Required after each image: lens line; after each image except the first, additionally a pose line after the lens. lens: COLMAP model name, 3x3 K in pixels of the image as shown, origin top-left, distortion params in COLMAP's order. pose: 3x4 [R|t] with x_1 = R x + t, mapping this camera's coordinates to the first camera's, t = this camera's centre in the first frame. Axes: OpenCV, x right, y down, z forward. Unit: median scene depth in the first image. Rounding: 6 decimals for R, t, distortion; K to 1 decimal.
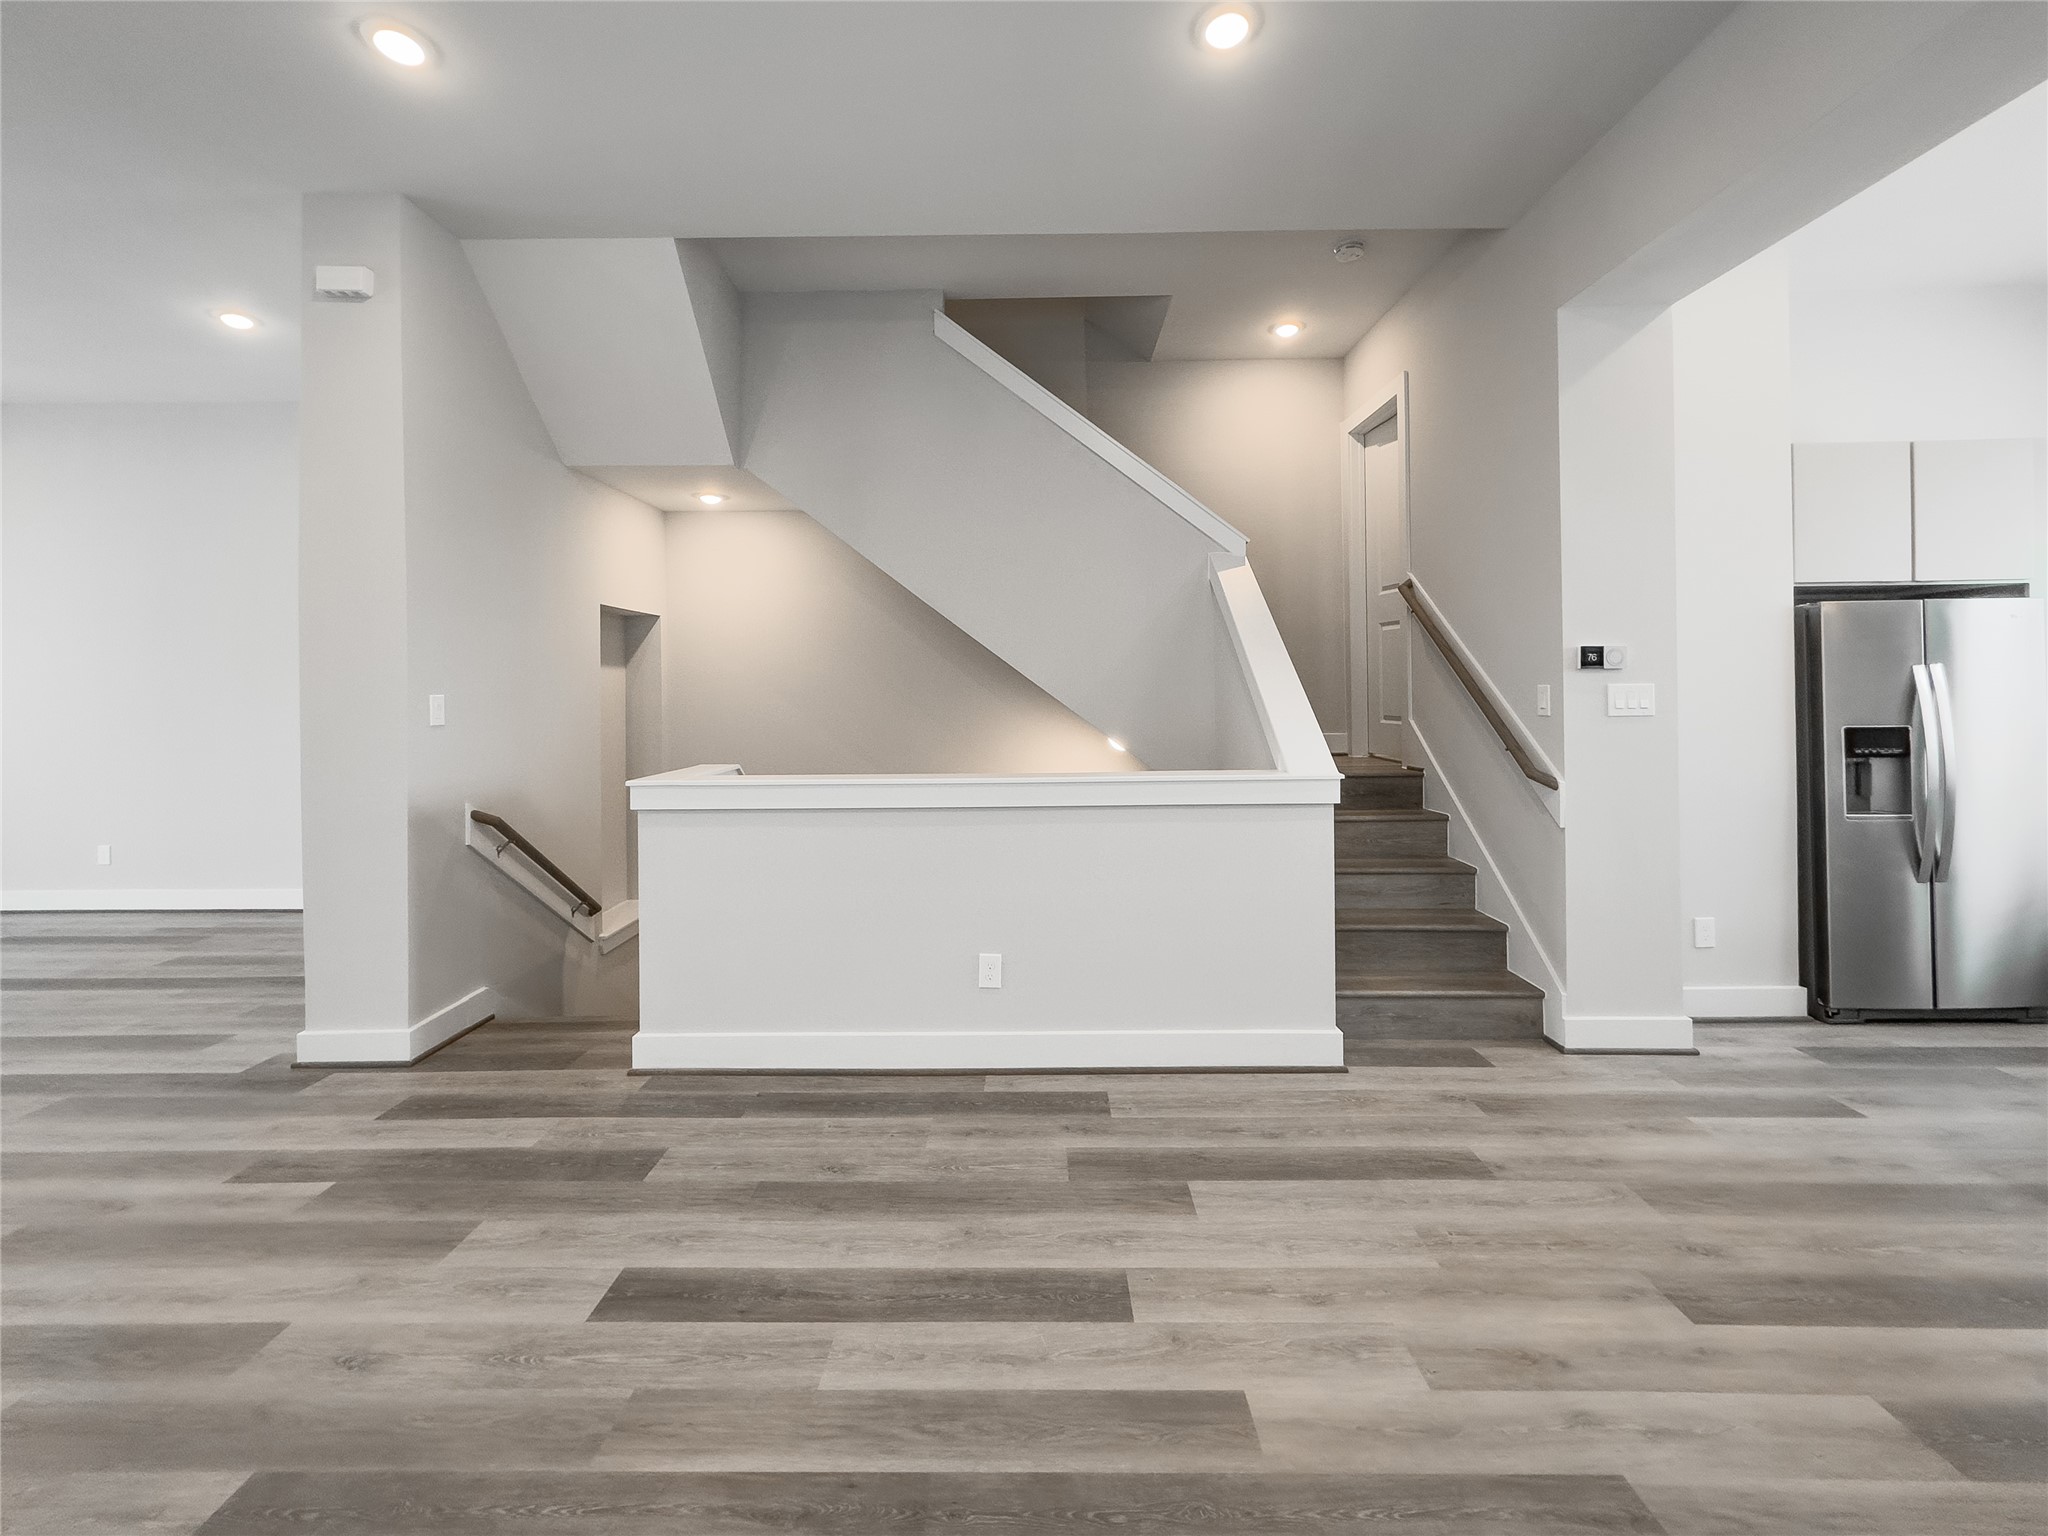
lens RADIAL K [[828.6, 0, 1028.5], [0, 828.6, 690.5], [0, 0, 1]] dist [-0.002591, -0.000468]
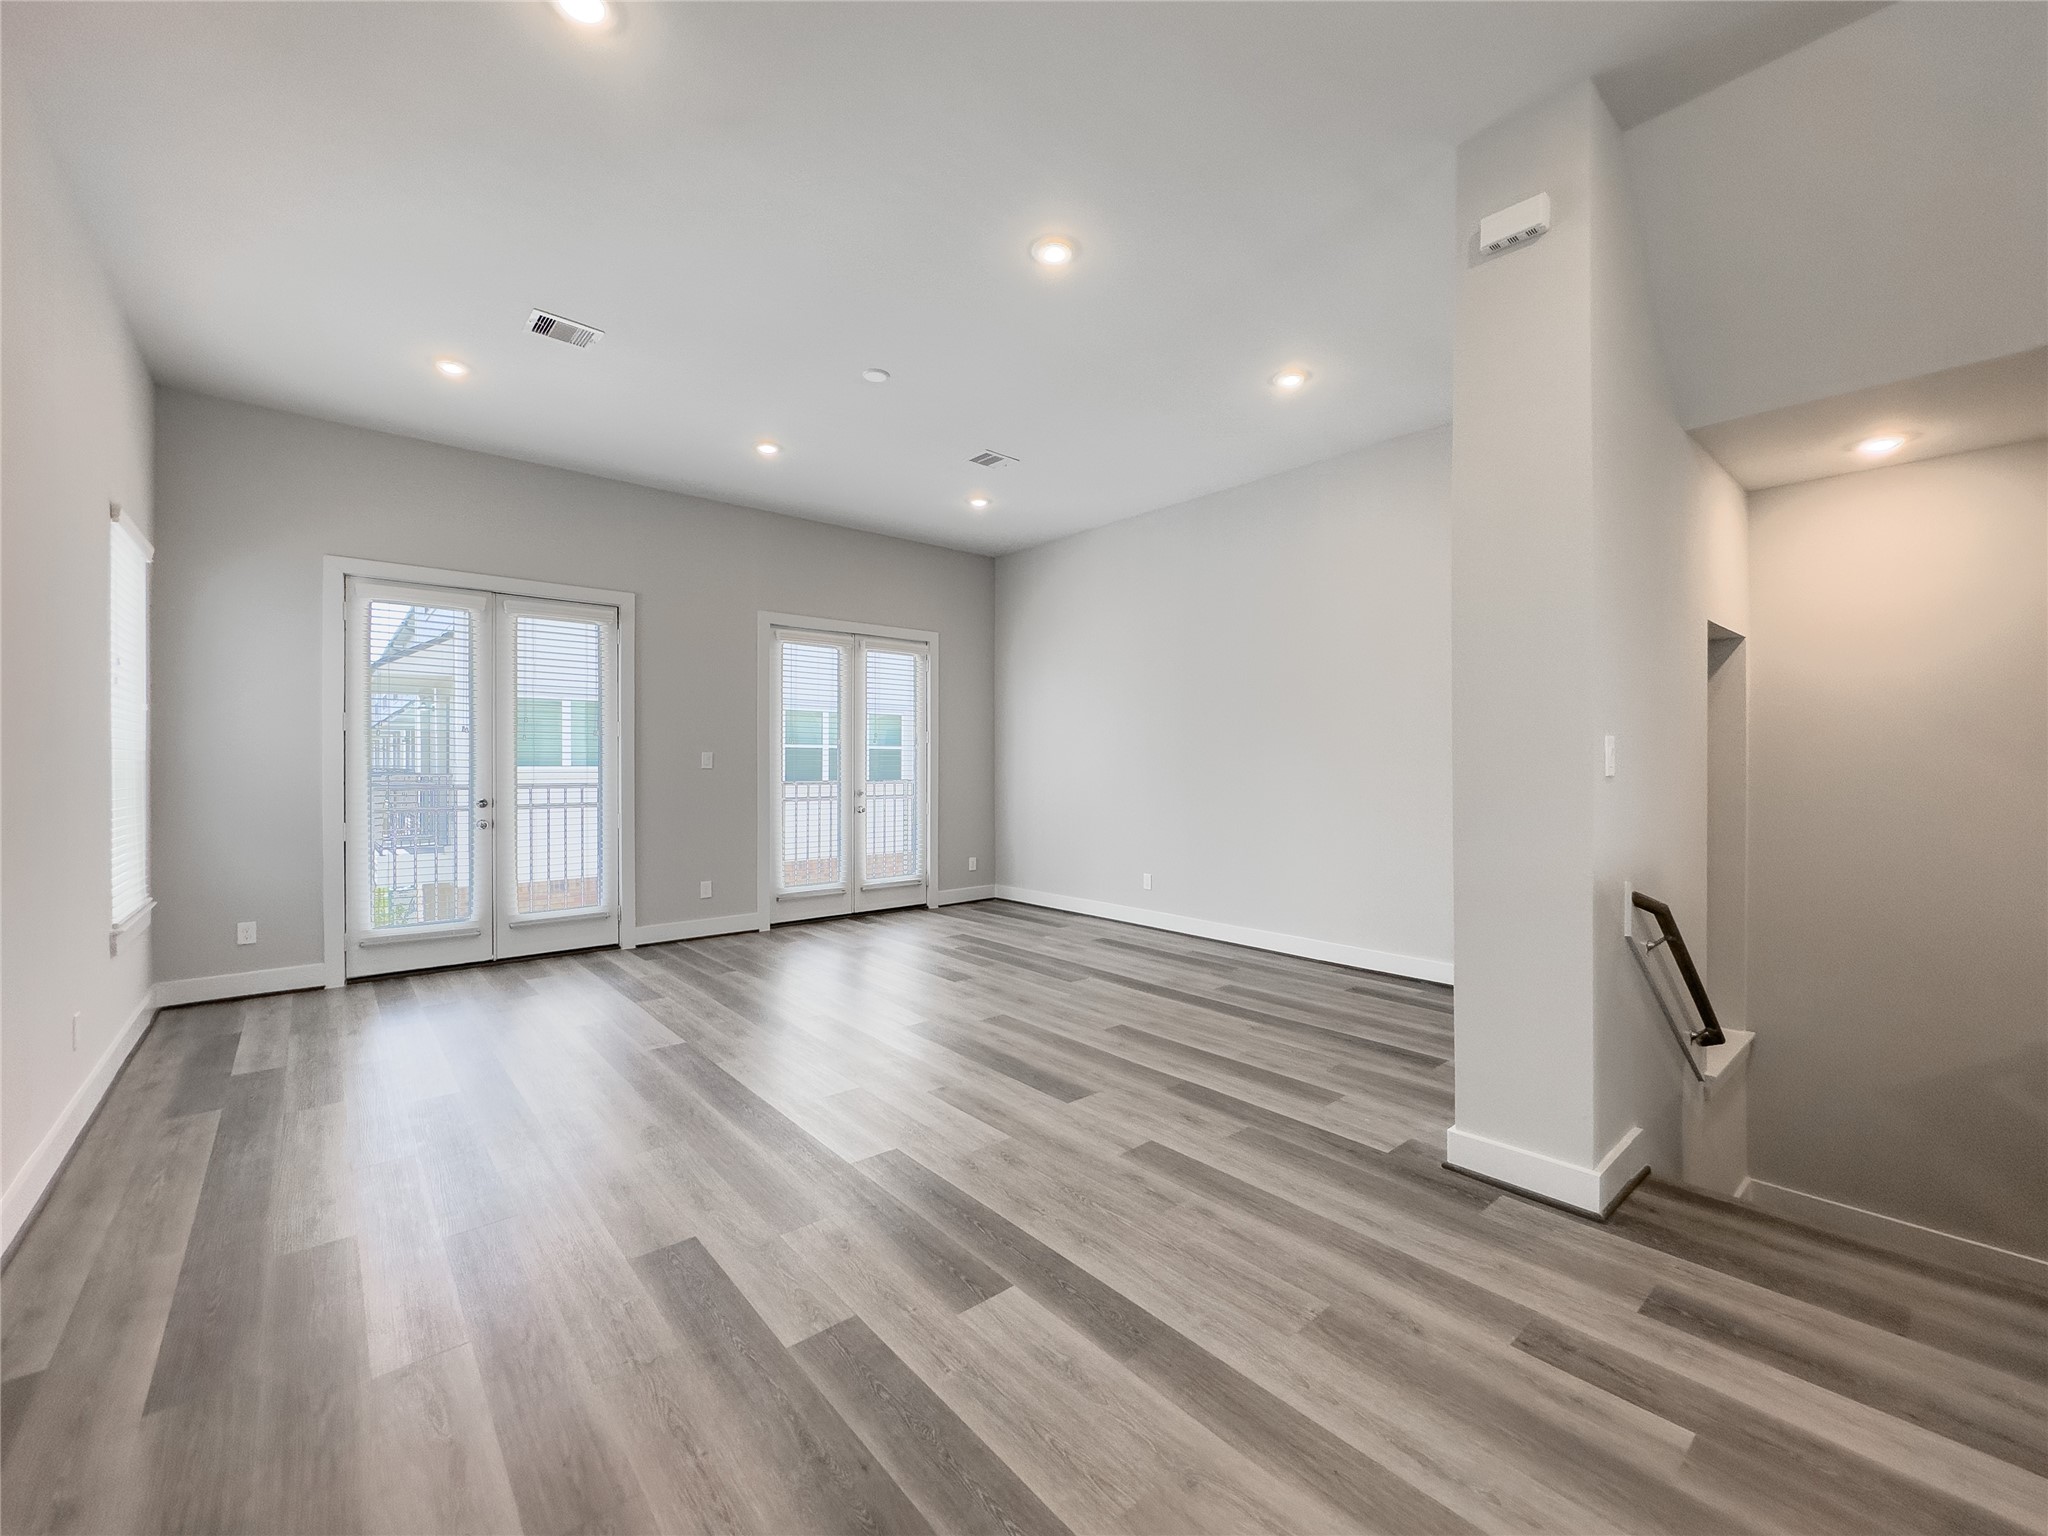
lens RADIAL K [[828.6, 0, 1026.7], [0, 828.6, 766.9], [0, 0, 1]] dist [-0.002591, -0.000468]
pose [[0.651535, 0.011555, -0.758531, -0.520830], [-0.008341, 0.999933, 0.008068, 0.036300], [0.758573, 0.001070, 0.651587, 0.107975]]
